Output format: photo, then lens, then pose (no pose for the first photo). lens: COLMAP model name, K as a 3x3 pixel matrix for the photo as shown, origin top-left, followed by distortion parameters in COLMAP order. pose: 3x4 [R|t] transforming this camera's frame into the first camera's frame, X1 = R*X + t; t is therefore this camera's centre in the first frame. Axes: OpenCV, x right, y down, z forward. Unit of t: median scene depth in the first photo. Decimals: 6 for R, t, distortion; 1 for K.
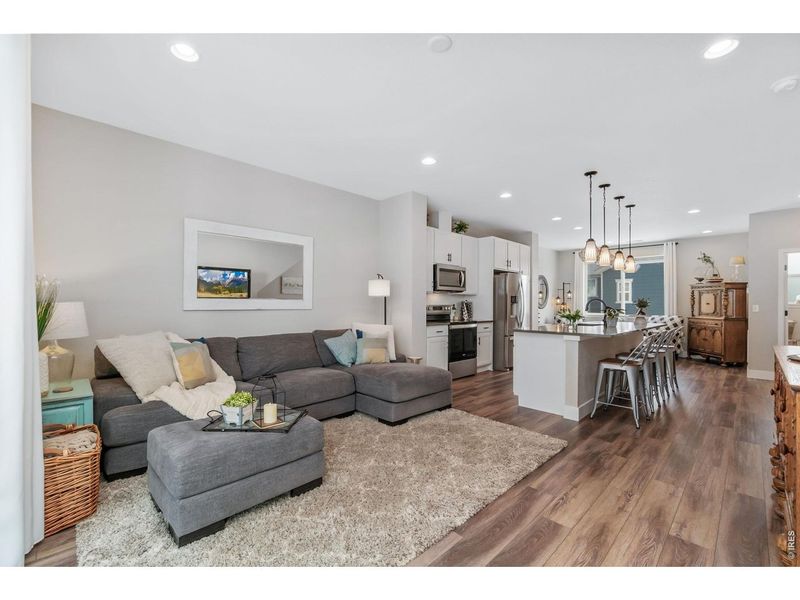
lens RADIAL K [[343.4, 0, 392.5], [0, 343.4, 302.7], [0, 0, 1]] dist [-0.004194, 0.000178]
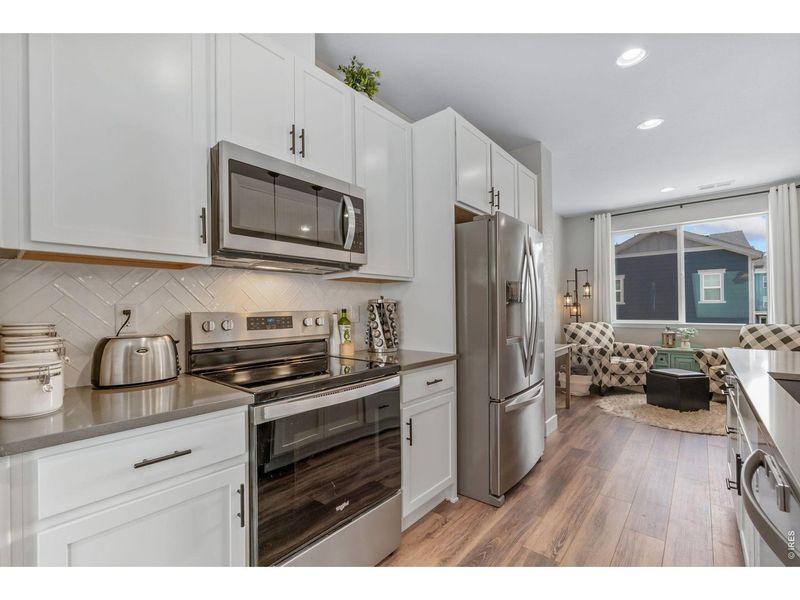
lens RADIAL K [[343.4, 0, 387.5], [0, 343.4, 309.3], [0, 0, 1]] dist [-0.004194, 0.000178]
pose [[0.997223, -0.016377, 0.072647, 0.186048], [0.016124, 0.999862, 0.004072, 0.003934], [-0.072704, -0.002890, 0.997349, 0.614640]]
